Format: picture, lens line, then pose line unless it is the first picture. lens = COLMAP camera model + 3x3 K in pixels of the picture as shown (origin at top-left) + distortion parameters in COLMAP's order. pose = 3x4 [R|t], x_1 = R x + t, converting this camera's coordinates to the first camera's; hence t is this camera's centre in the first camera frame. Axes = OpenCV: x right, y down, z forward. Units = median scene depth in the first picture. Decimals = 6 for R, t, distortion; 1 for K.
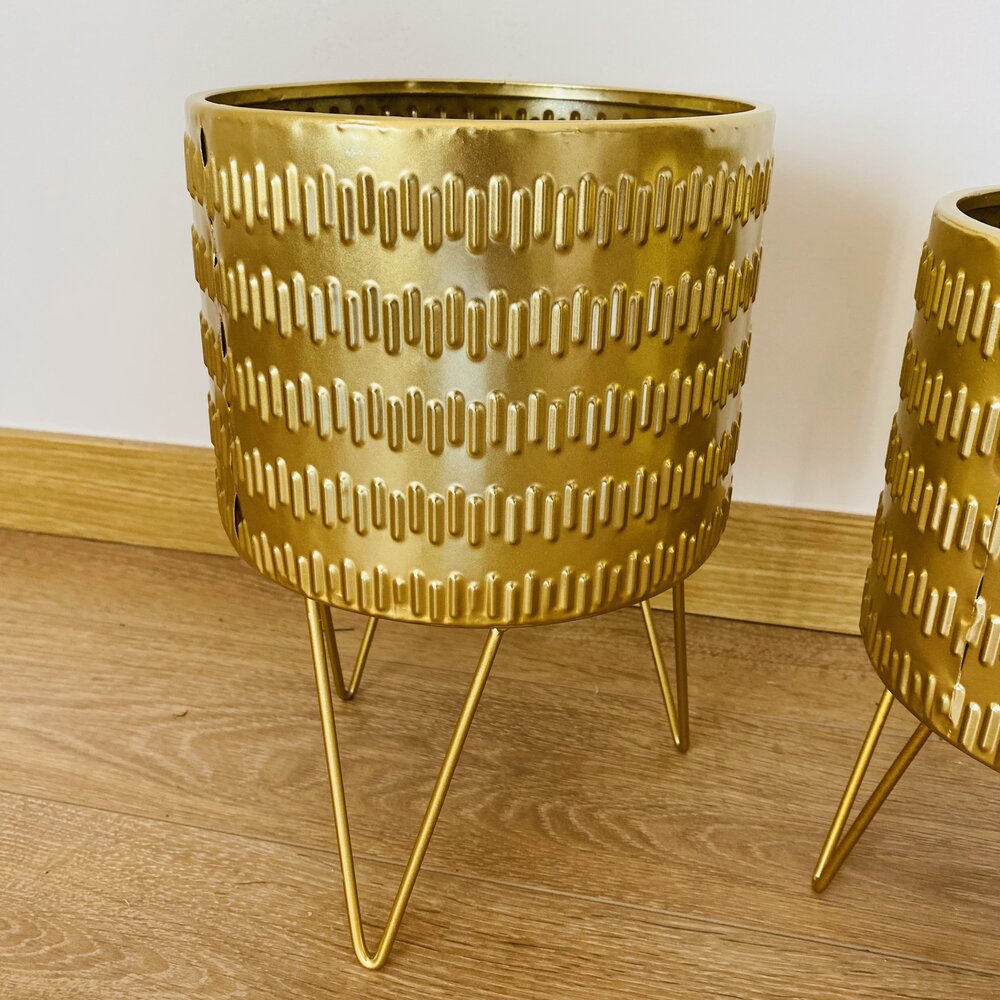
lens RADIAL K [[1055.1, 0, 497.0], [0, 1055.1, 483.9], [0, 0, 1]] dist [0.111110, -0.239816]
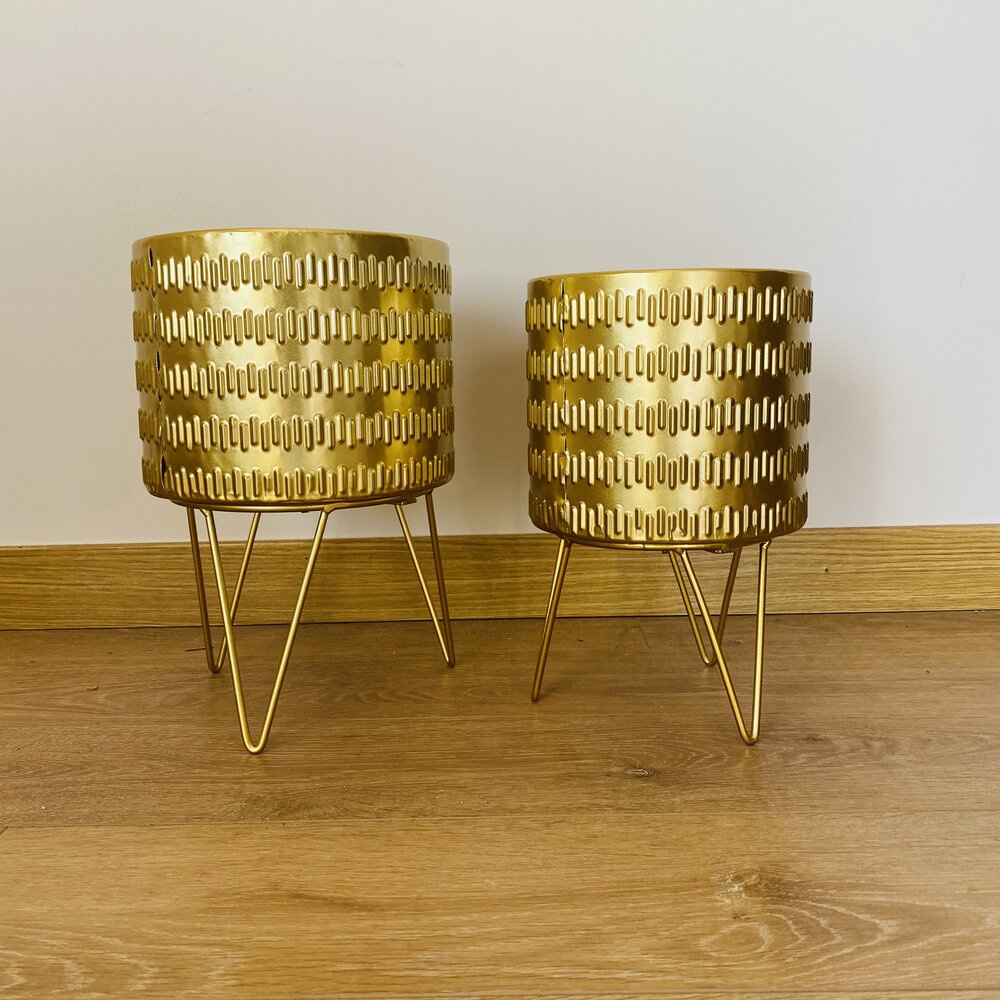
lens RADIAL K [[1055.1, 0, 497.0], [0, 1055.1, 483.9], [0, 0, 1]] dist [0.111110, -0.239816]
pose [[0.978569, -0.059529, 0.197125, -0.047073], [0.111771, 0.957559, -0.265684, 0.444417], [-0.172943, 0.282023, 0.943692, -0.542993]]
